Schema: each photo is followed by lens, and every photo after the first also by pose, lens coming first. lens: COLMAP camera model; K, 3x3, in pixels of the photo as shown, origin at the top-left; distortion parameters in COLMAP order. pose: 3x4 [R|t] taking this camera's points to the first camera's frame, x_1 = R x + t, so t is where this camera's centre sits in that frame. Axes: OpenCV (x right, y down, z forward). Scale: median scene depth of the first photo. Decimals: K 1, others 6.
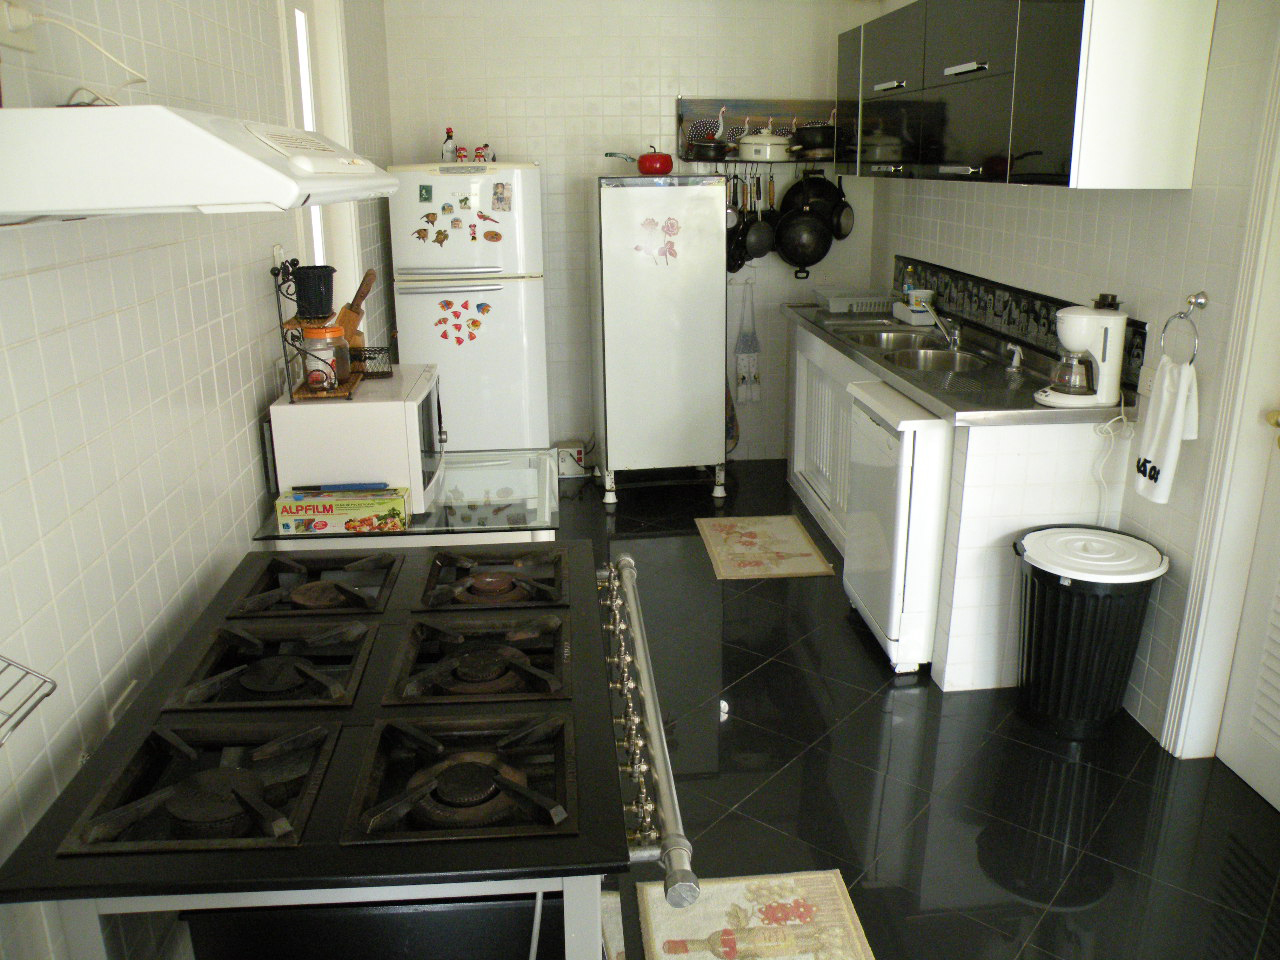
lens RADIAL K [[1014.3, 0, 639.9], [0, 1014.3, 482.9], [0, 0, 1]] dist [-0.149773, 0.124639]
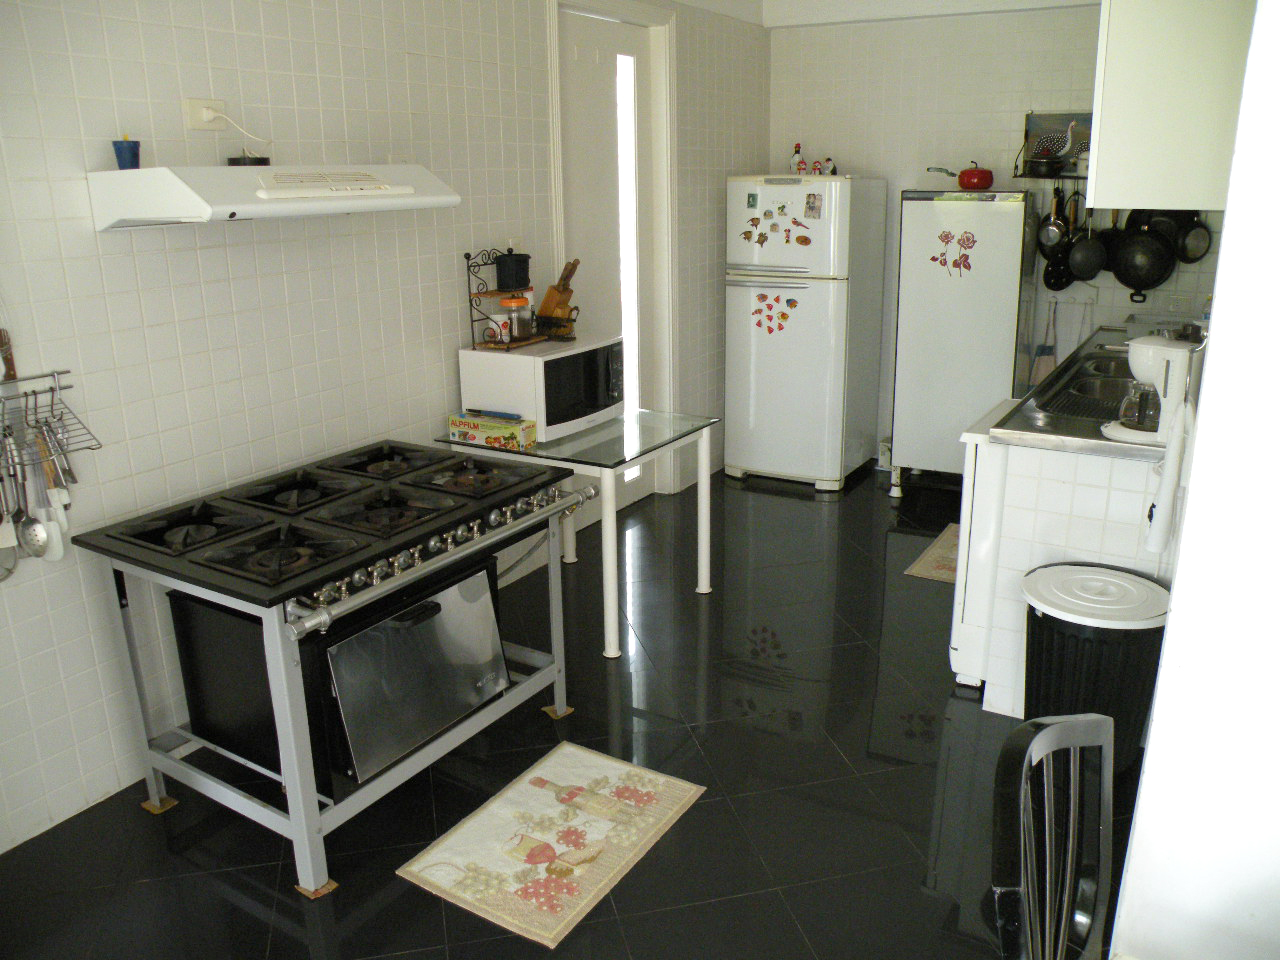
lens RADIAL K [[1014.3, 0, 642.5], [0, 1014.3, 478.9], [0, 0, 1]] dist [-0.149773, 0.124639]
pose [[0.808235, 0.168057, -0.564369, 0.388104], [-0.170495, 0.984145, 0.048891, -0.005971], [0.563637, 0.056706, 0.824074, -0.017544]]
